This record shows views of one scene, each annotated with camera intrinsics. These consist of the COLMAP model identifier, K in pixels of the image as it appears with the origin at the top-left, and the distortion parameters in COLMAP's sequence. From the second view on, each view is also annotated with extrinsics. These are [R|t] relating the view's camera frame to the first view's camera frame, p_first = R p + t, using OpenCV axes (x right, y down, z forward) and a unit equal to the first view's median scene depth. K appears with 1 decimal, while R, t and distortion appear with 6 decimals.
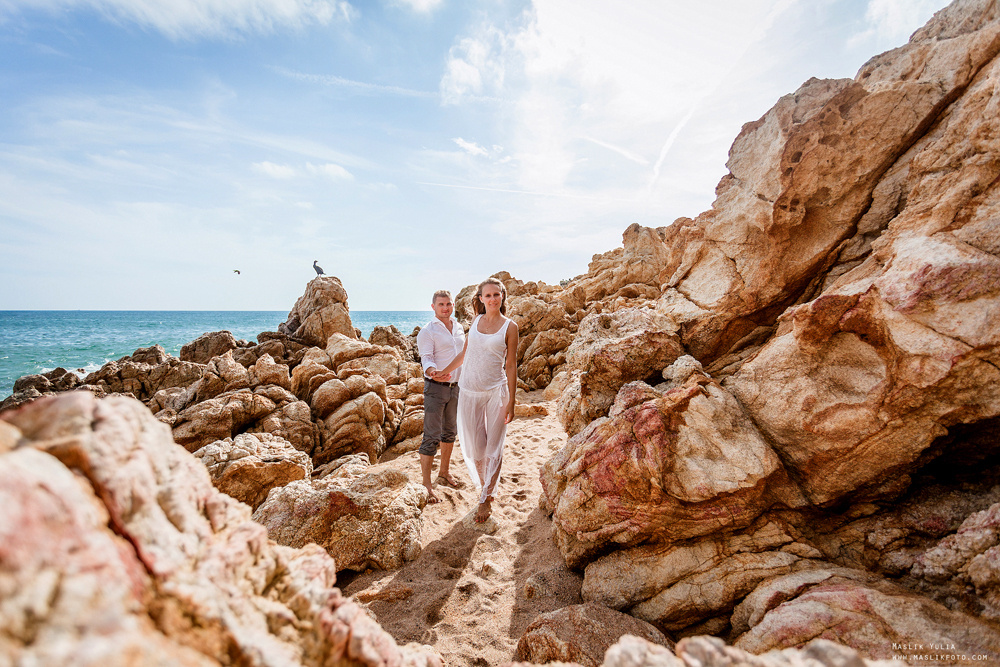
lens RADIAL K [[473.6, 0, 500.0], [0, 473.6, 333.5], [0, 0, 1]] dist [0.068110, -0.000656]
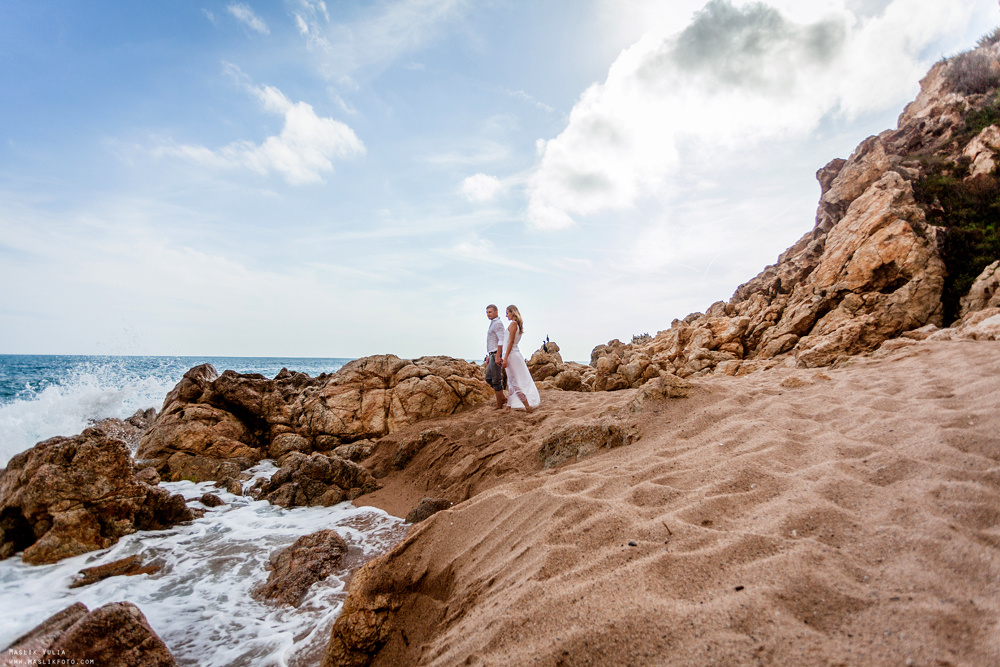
lens RADIAL K [[473.6, 0, 500.0], [0, 473.6, 333.5], [0, 0, 1]] dist [0.068110, -0.000656]
pose [[0.991004, 0.008982, -0.133528, -0.376856], [-0.023010, 0.994322, -0.103892, 0.146308], [0.131837, 0.106030, 0.985584, -2.086909]]
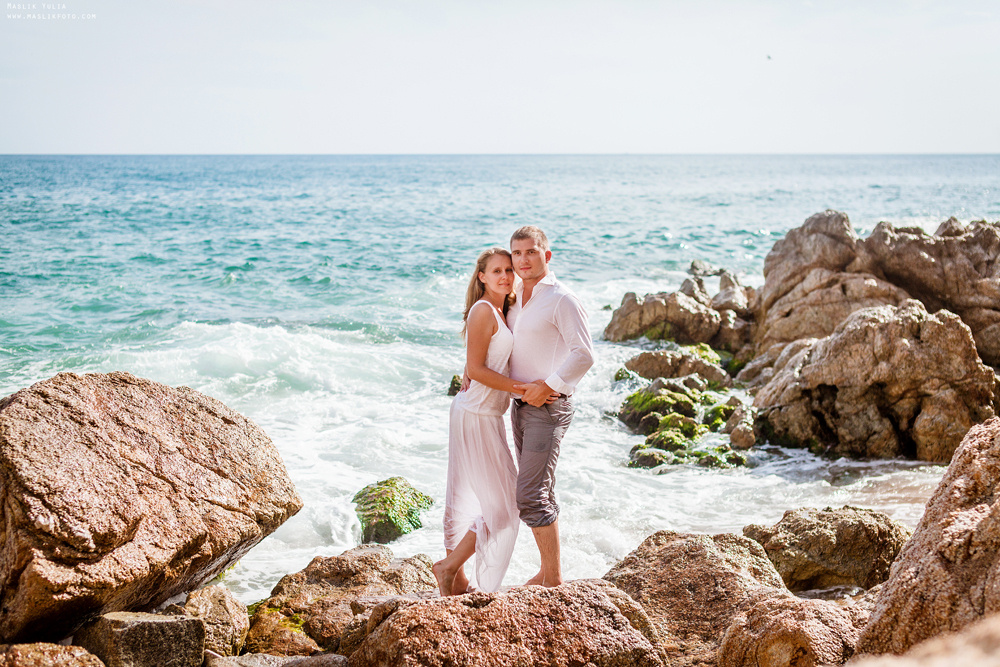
lens RADIAL K [[1327.5, 0, 500.0], [0, 1327.5, 333.5], [0, 0, 1]] dist [0.011612, -0.002955]
pose [[0.883225, 0.057087, -0.465461, -0.980370], [-0.017237, 0.995844, 0.089428, 0.113974], [0.468632, -0.070962, 0.880539, -3.693720]]
